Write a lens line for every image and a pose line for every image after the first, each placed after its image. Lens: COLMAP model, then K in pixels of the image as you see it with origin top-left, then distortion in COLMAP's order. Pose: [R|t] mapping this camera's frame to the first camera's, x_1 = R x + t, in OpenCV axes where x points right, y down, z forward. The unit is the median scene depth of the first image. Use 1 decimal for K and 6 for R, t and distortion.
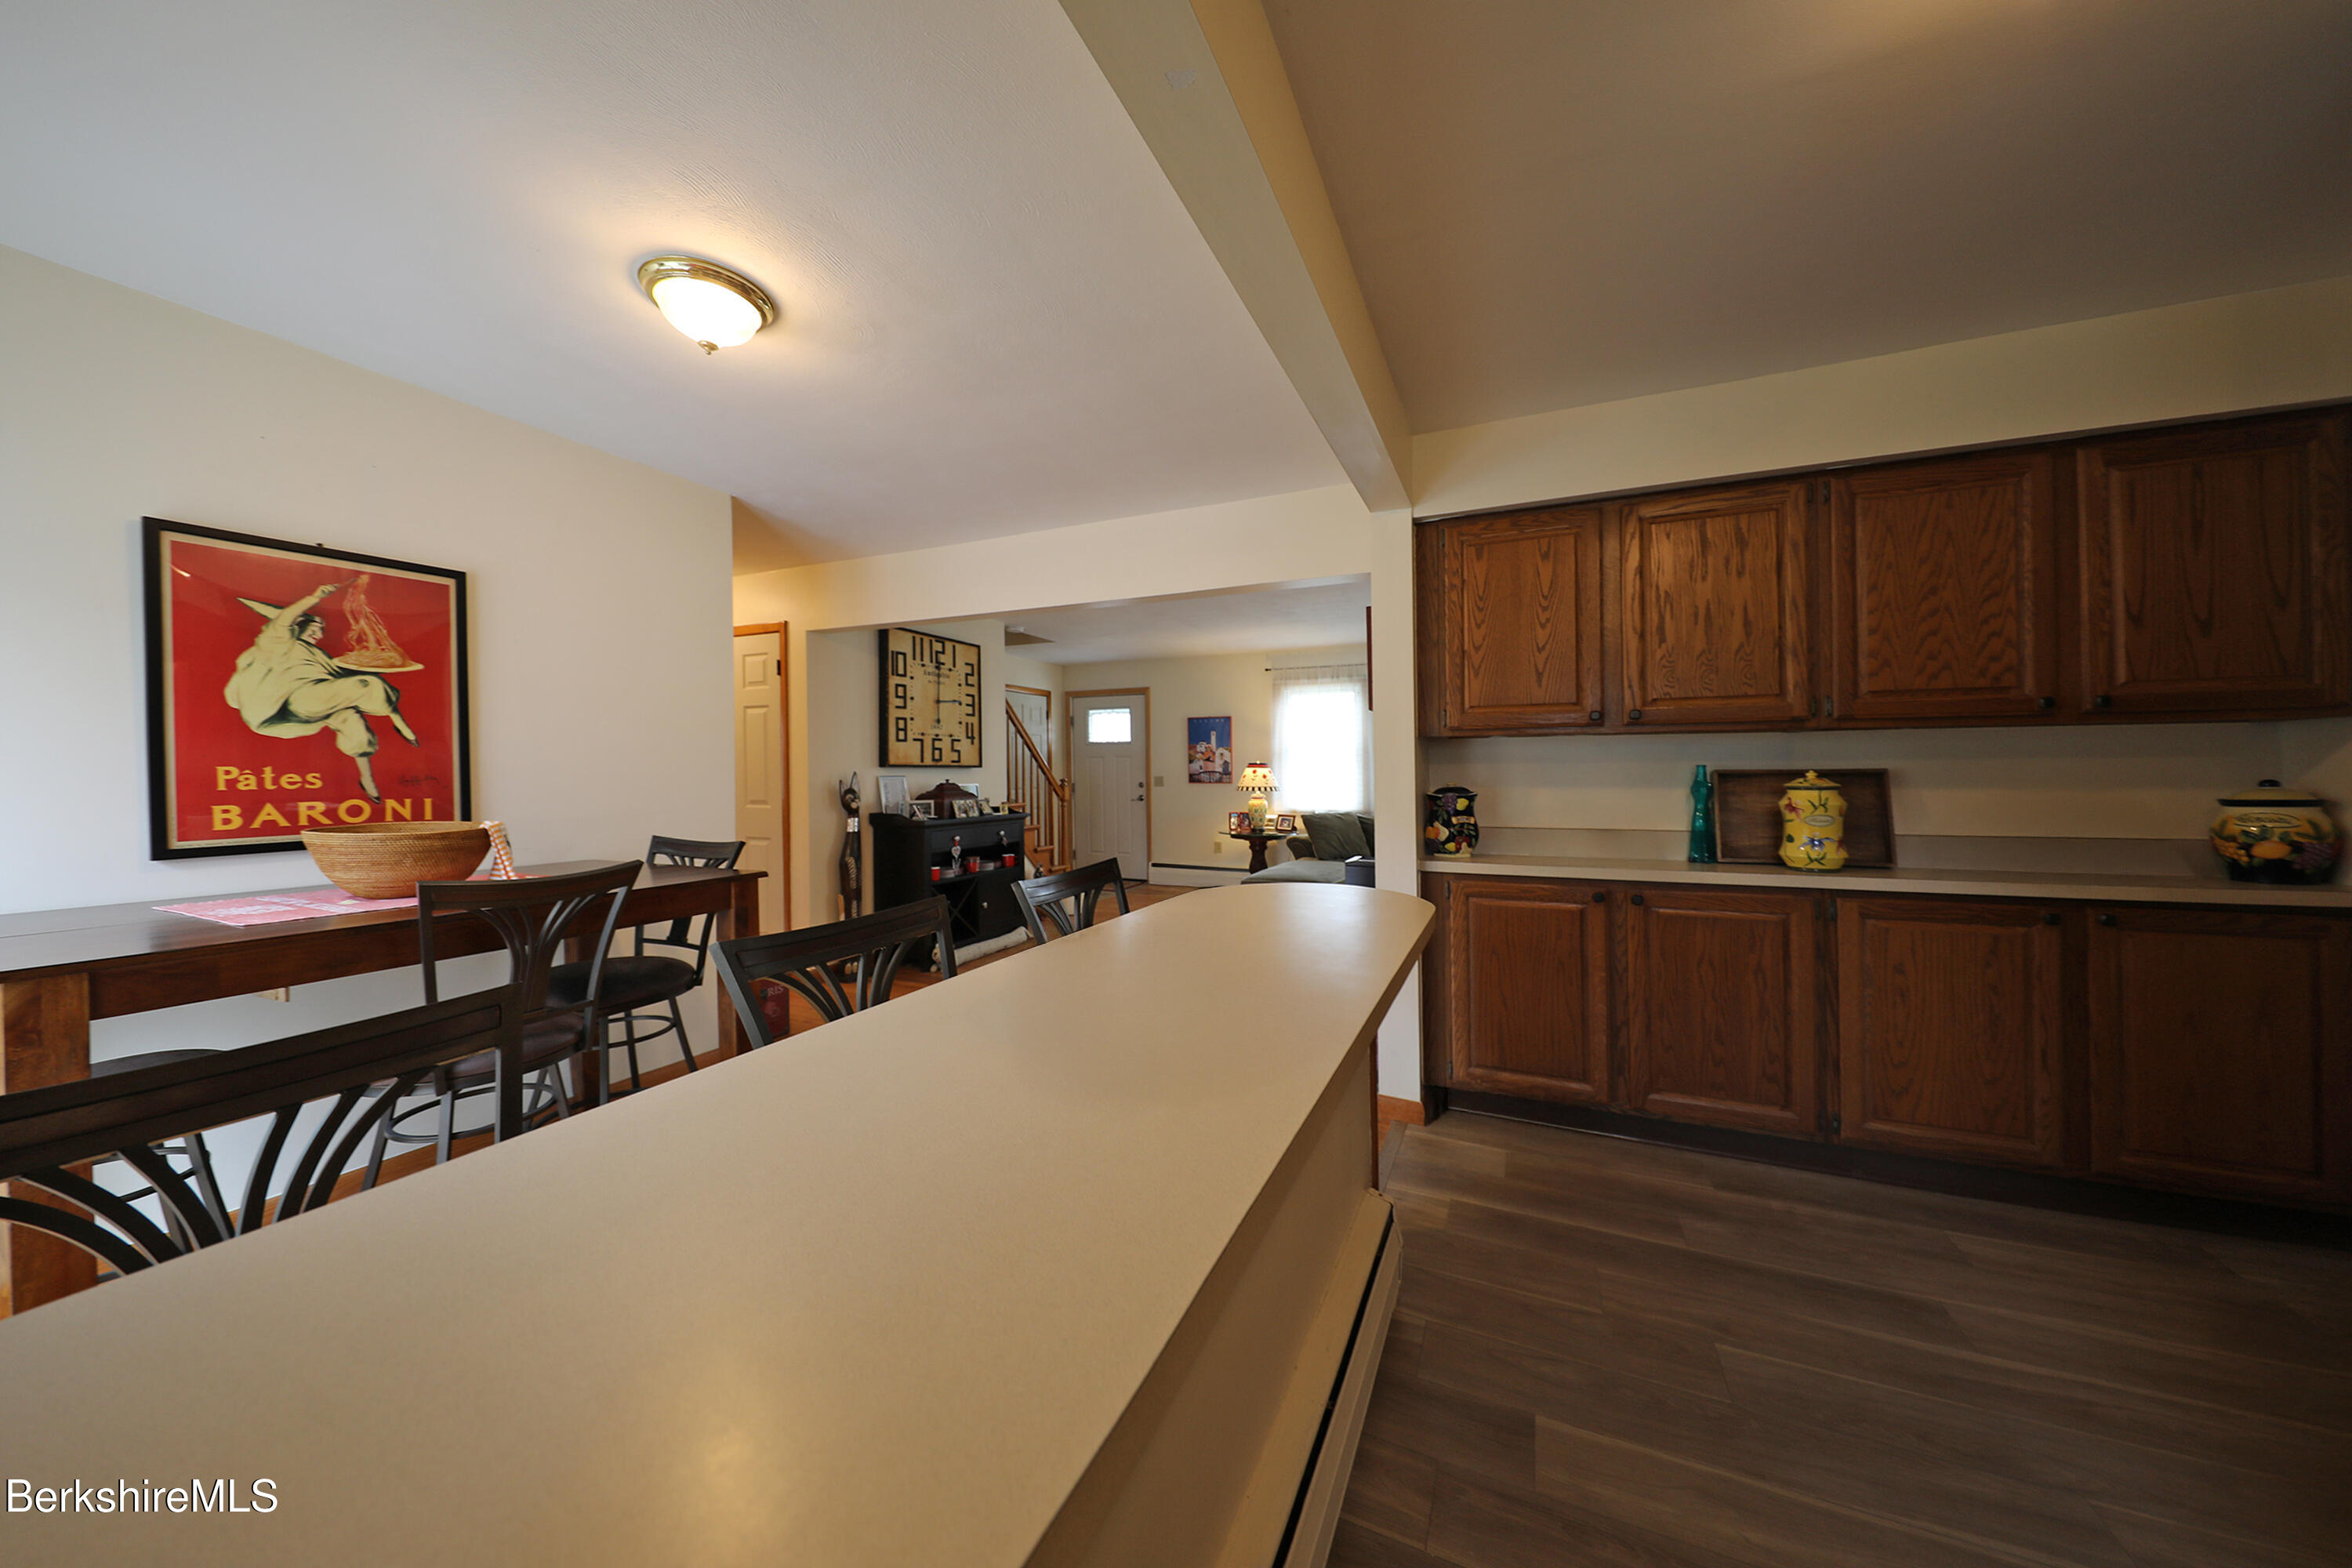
lens RADIAL K [[783.9, 0, 1210.2], [0, 783.9, 780.6], [0, 0, 1]] dist [-0.002801, -0.002381]
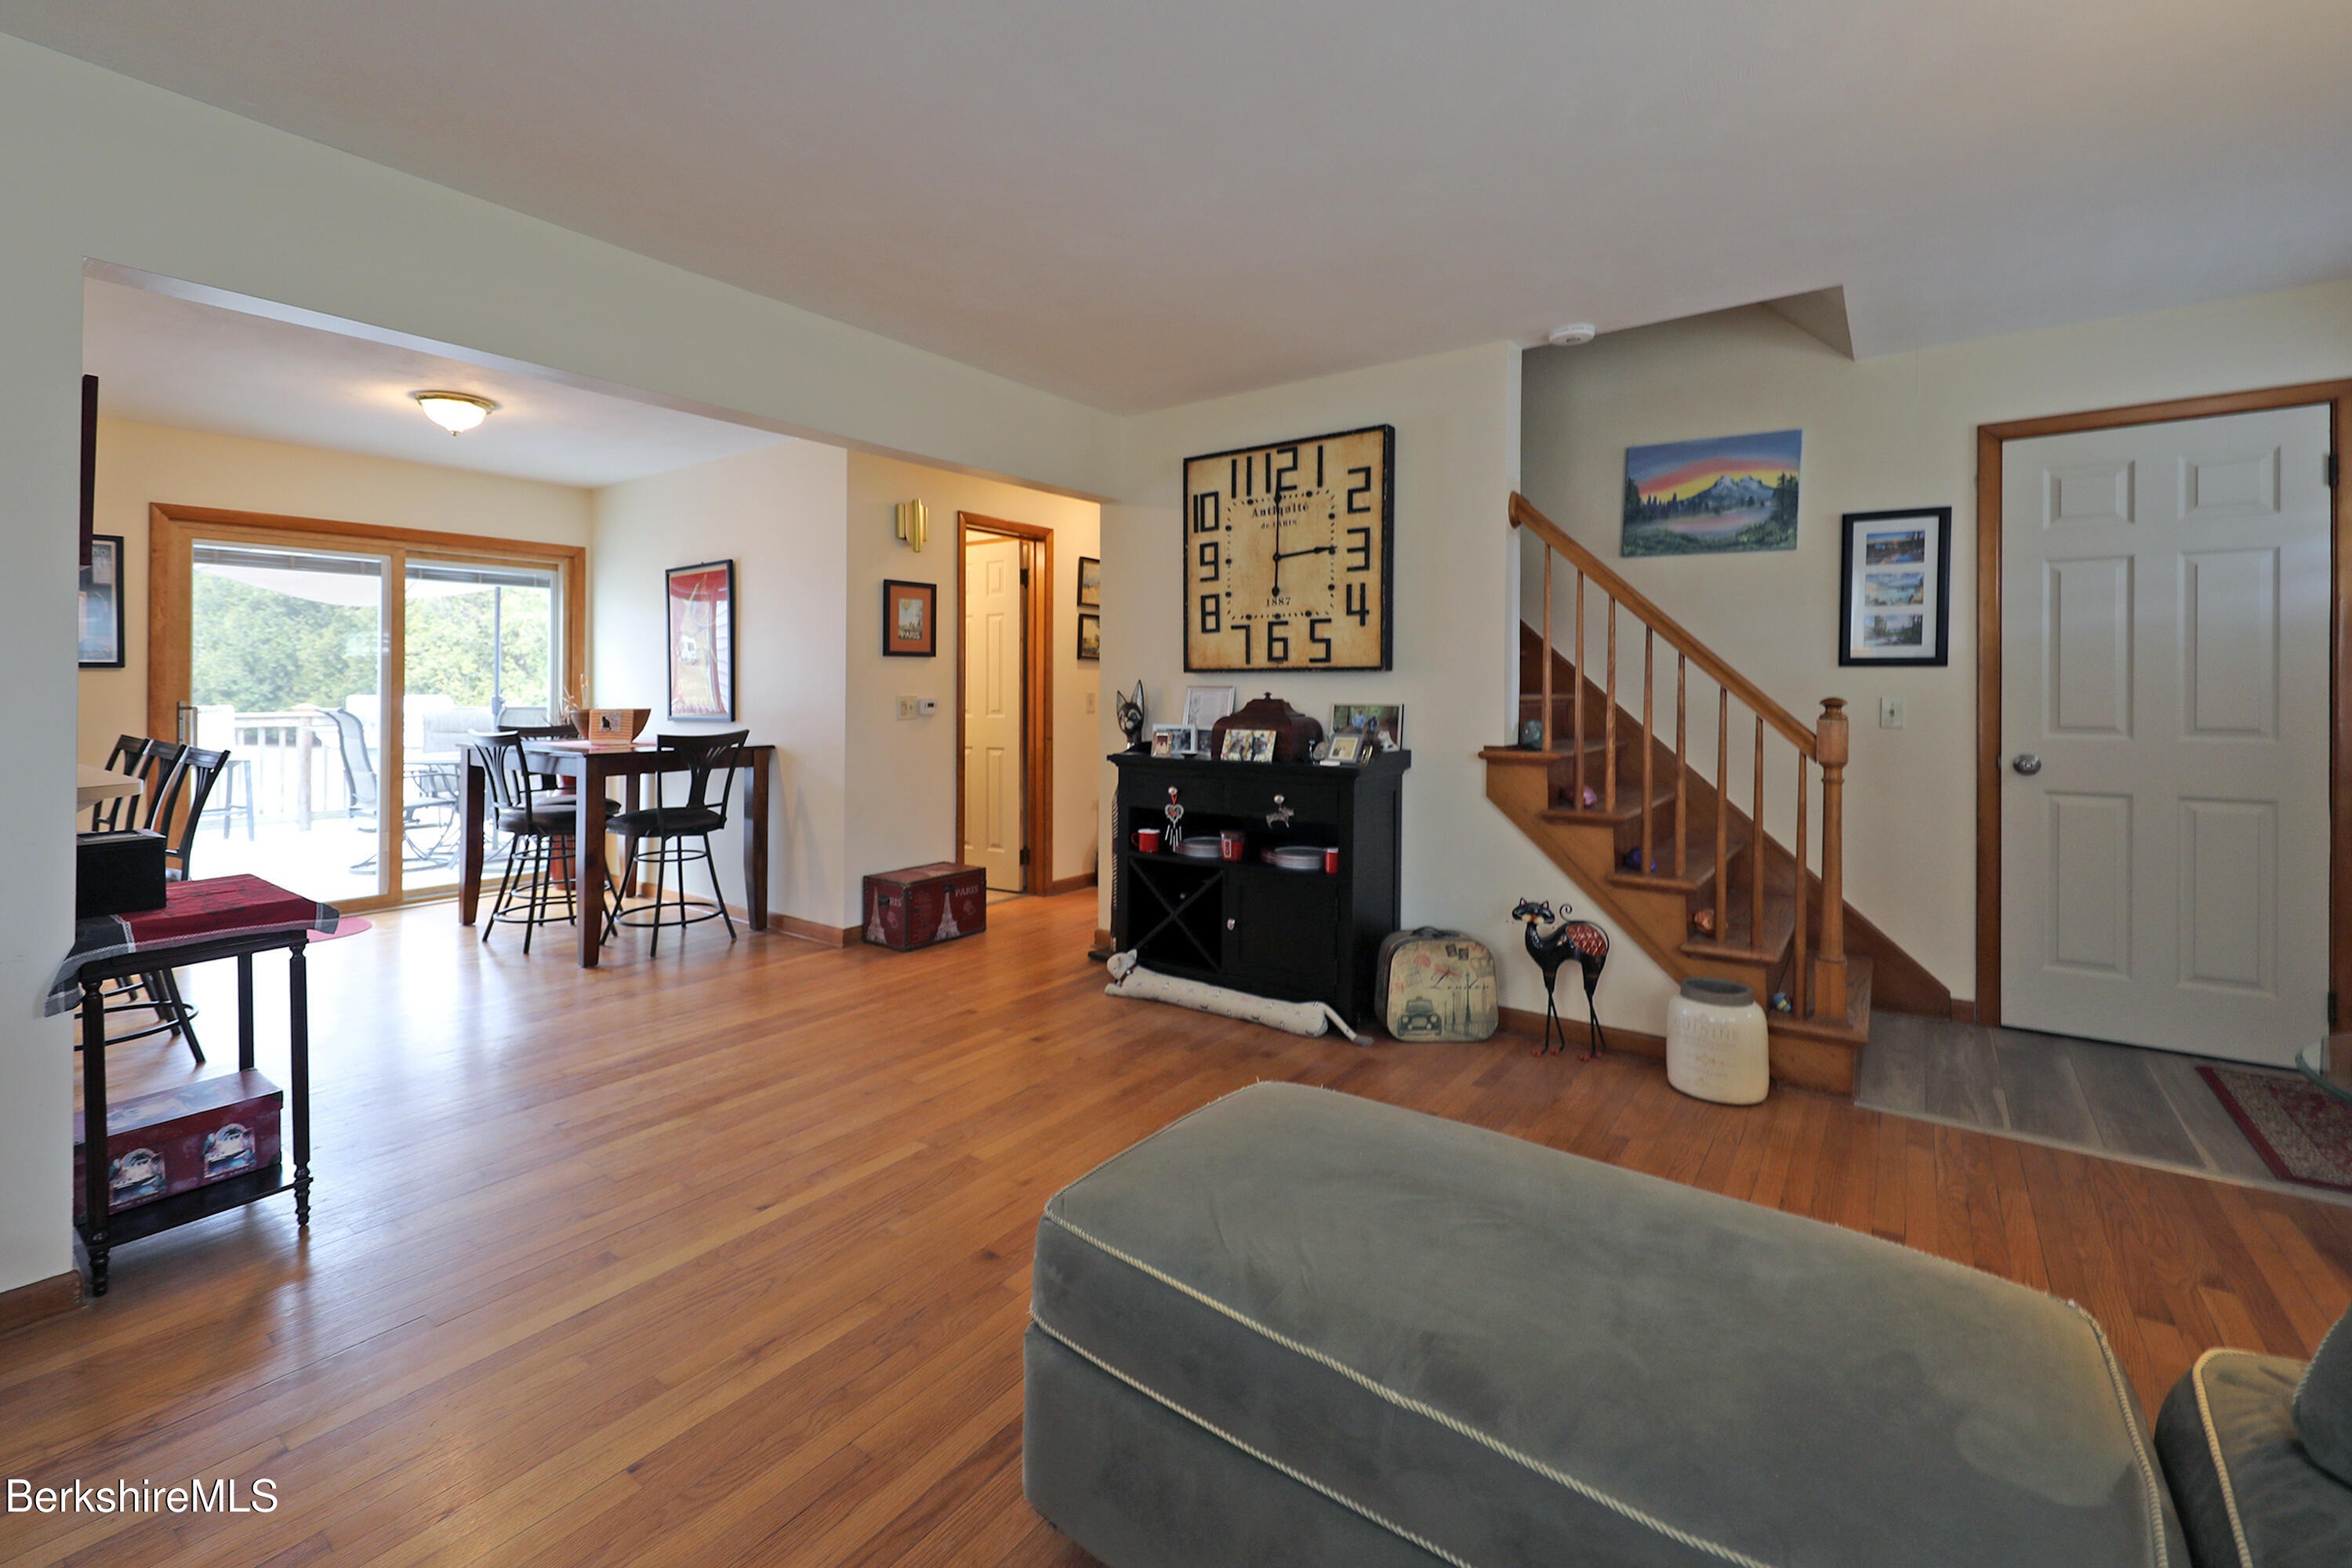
lens RADIAL K [[1053.3, 0, 1154.8], [0, 1053.3, 688.5], [0, 0, 1]] dist [-0.002655, -0.001718]
pose [[-0.280835, 0.002495, -0.959753, 0.451786], [-0.010640, 0.999927, 0.005712, -0.008608], [0.959697, 0.011816, -0.280788, 1.221547]]
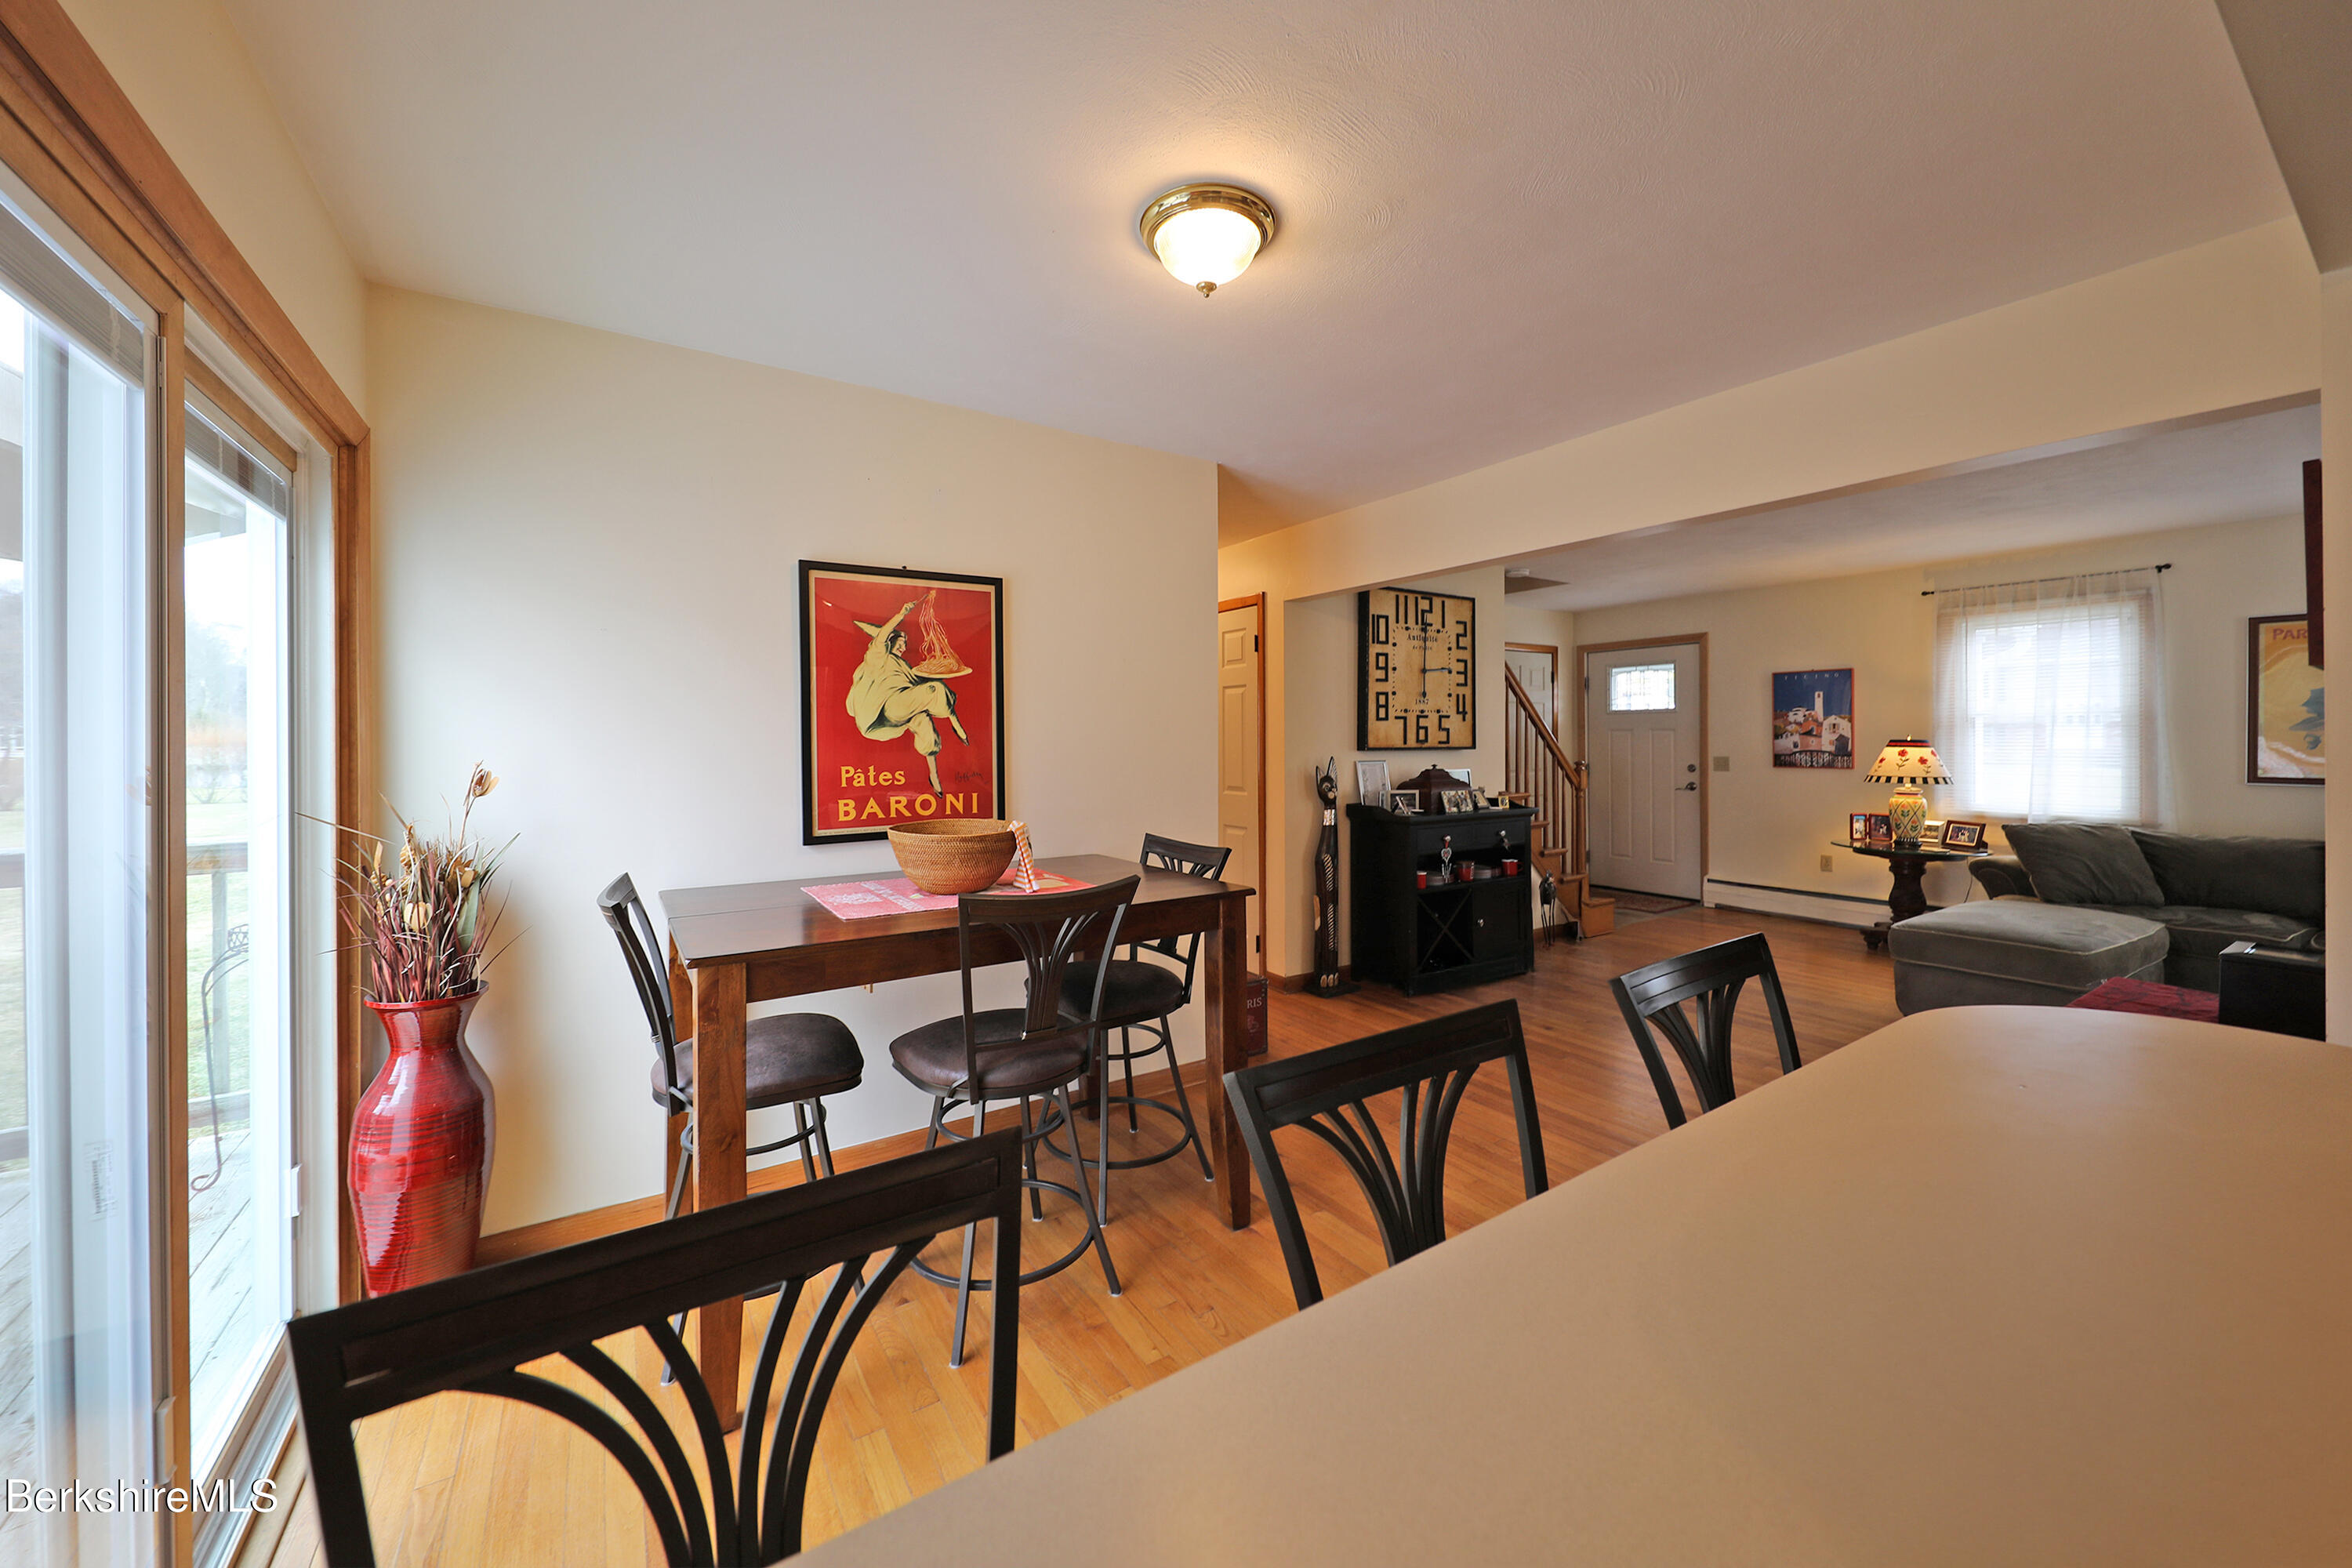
lens RADIAL K [[896.0, 0, 1146.3], [0, 896.0, 752.0], [0, 0, 1]] dist [-0.000323, -0.002312]
pose [[0.820172, 0.007178, -0.572072, -0.049207], [-0.005295, 0.999974, 0.004955, -0.019395], [0.572092, -0.001035, 0.820189, 0.058846]]
